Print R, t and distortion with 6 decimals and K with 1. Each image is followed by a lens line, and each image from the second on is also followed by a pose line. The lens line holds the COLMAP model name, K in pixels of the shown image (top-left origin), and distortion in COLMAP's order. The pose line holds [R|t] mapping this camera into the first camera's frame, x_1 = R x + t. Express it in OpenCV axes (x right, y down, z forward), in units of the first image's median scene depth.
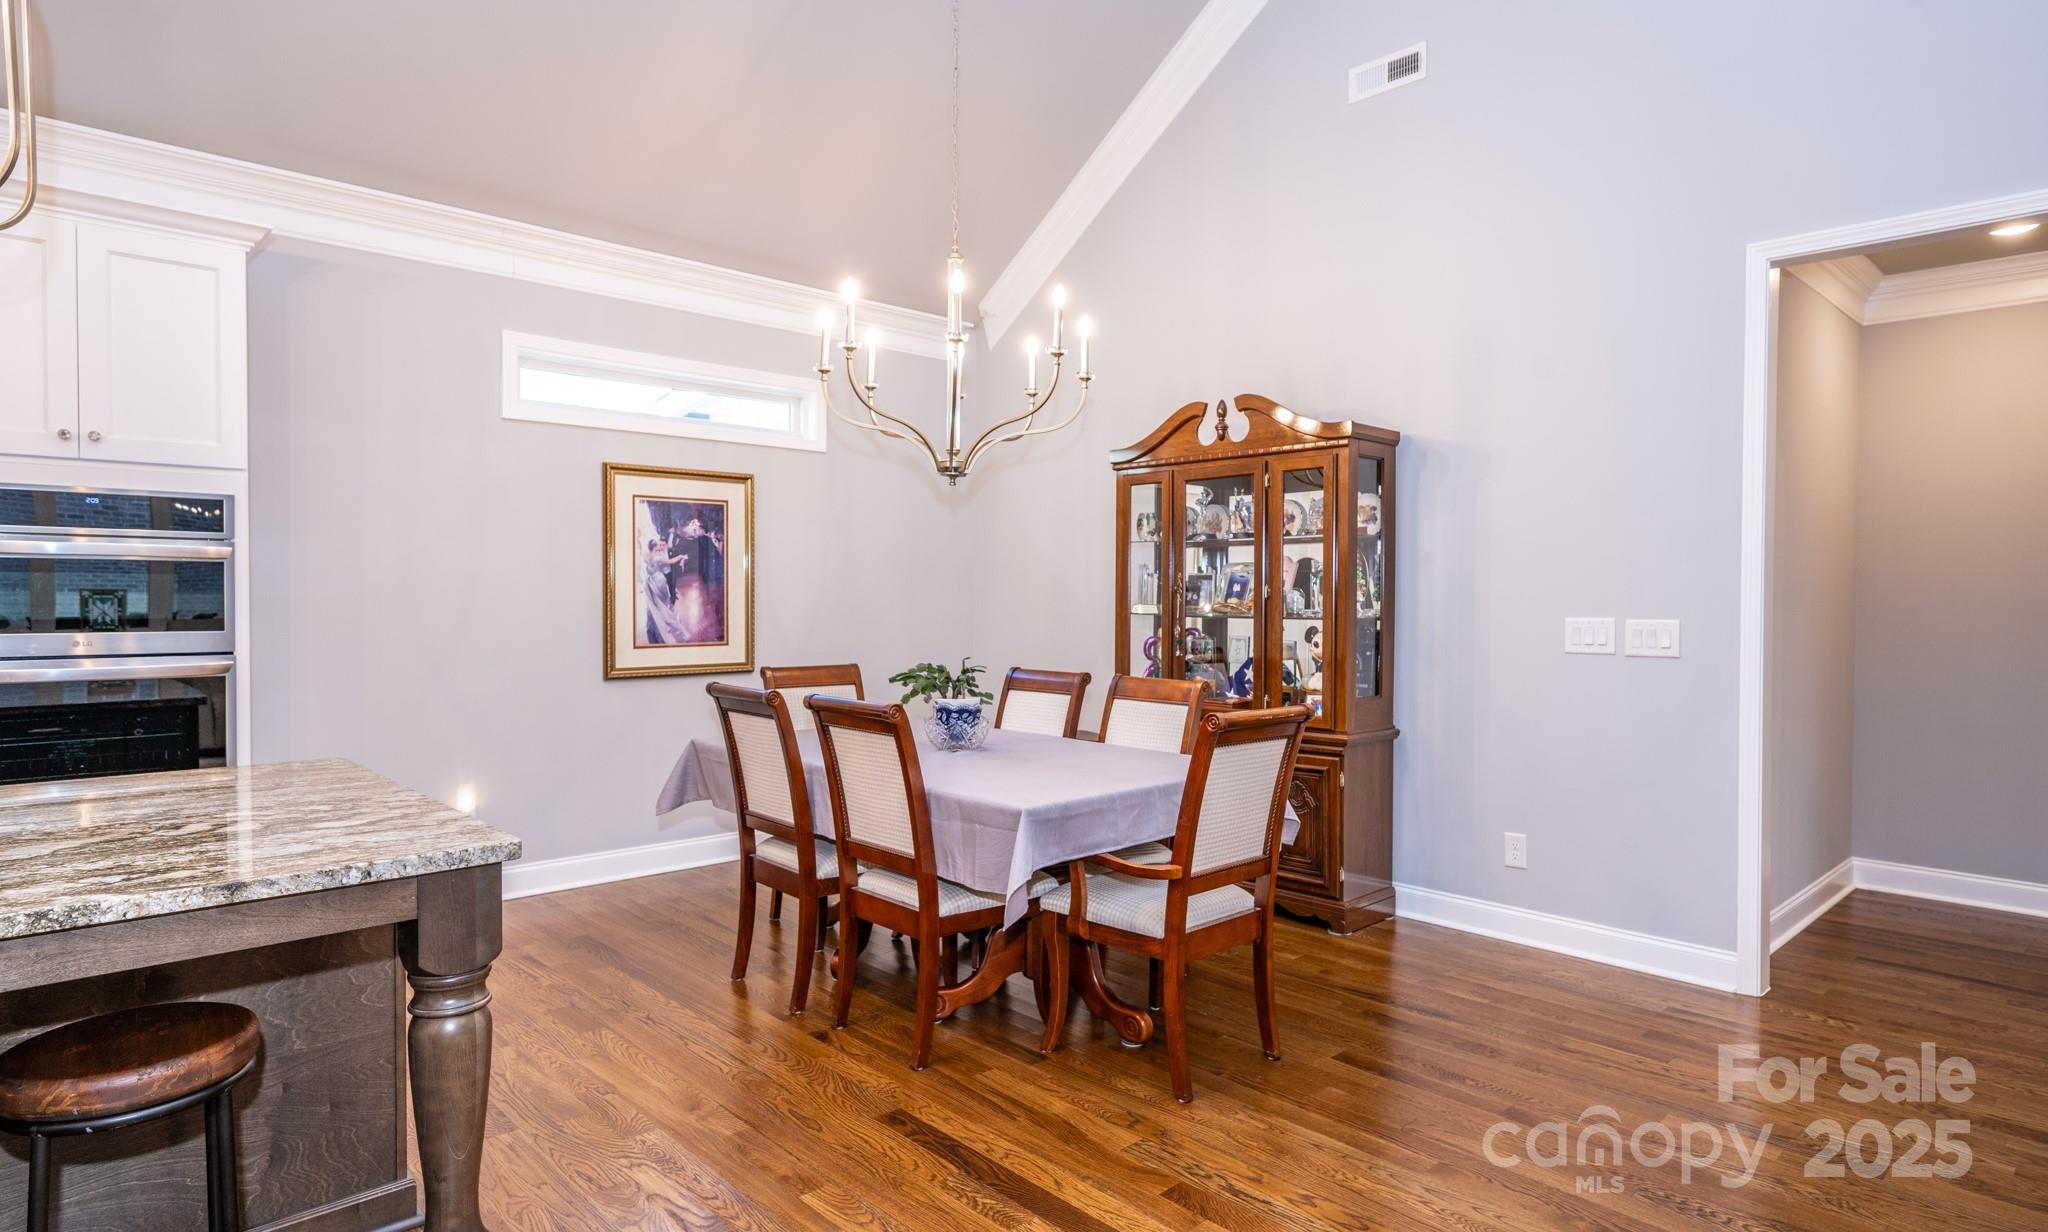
lens RADIAL K [[1108.0, 0, 1026.2], [0, 1108.0, 607.1], [0, 0, 1]] dist [0.003883, 0.000265]
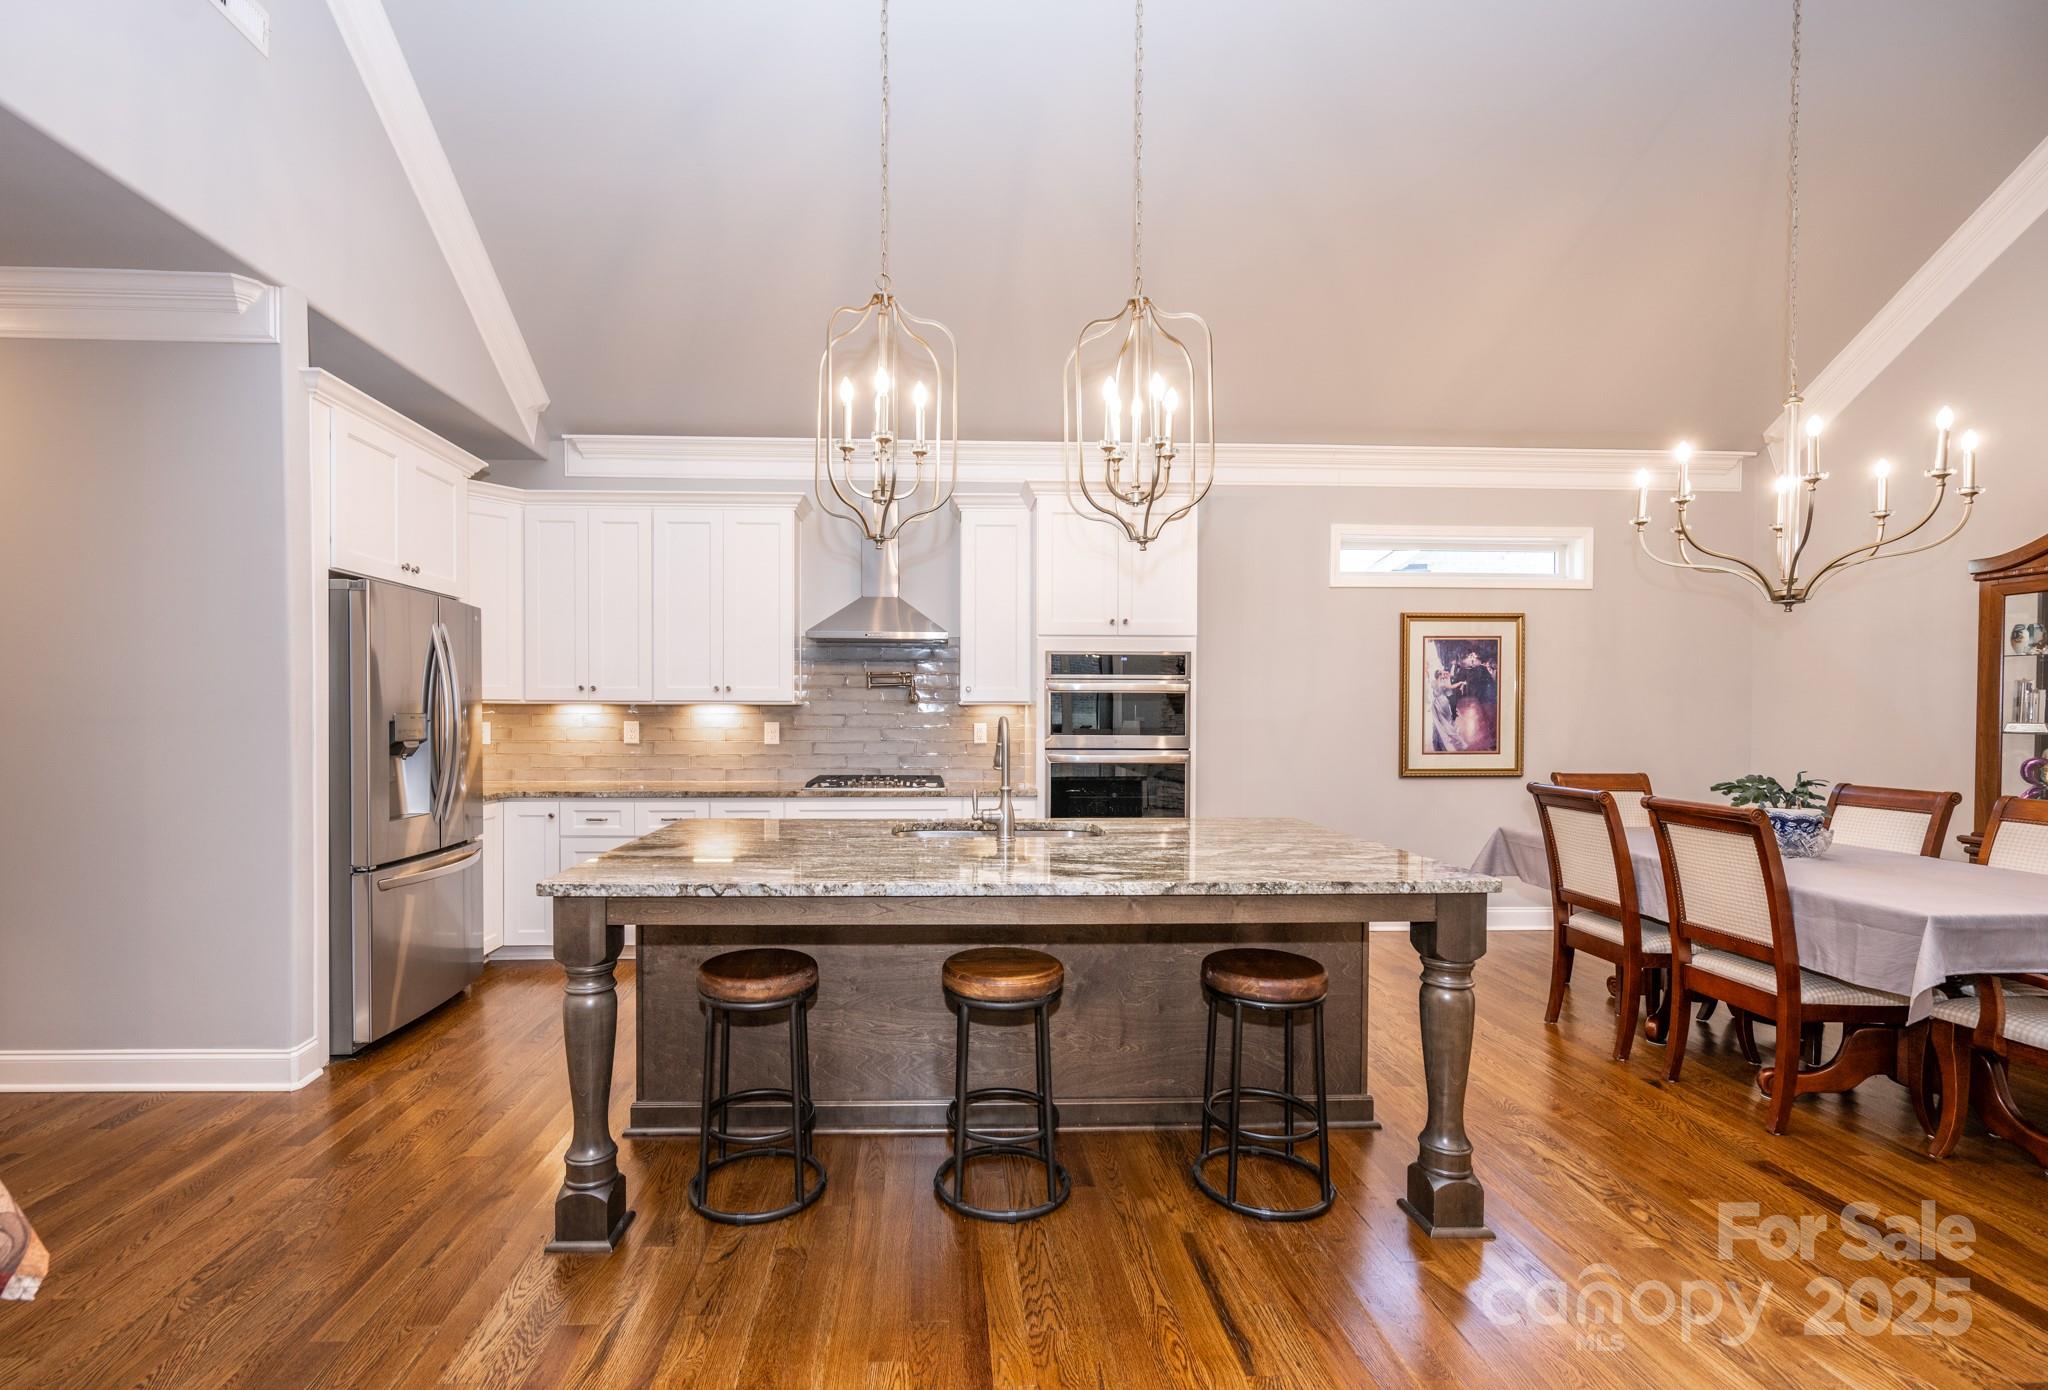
lens RADIAL K [[880.0, 0, 963.5], [0, 880.0, 719.1], [0, 0, 1]] dist [-0.008061, 0.000381]
pose [[0.753153, 0.003797, -0.657835, -0.116827], [-0.006250, 0.999980, -0.001384, 0.001044], [0.657816, 0.005154, 0.753161, -0.180888]]
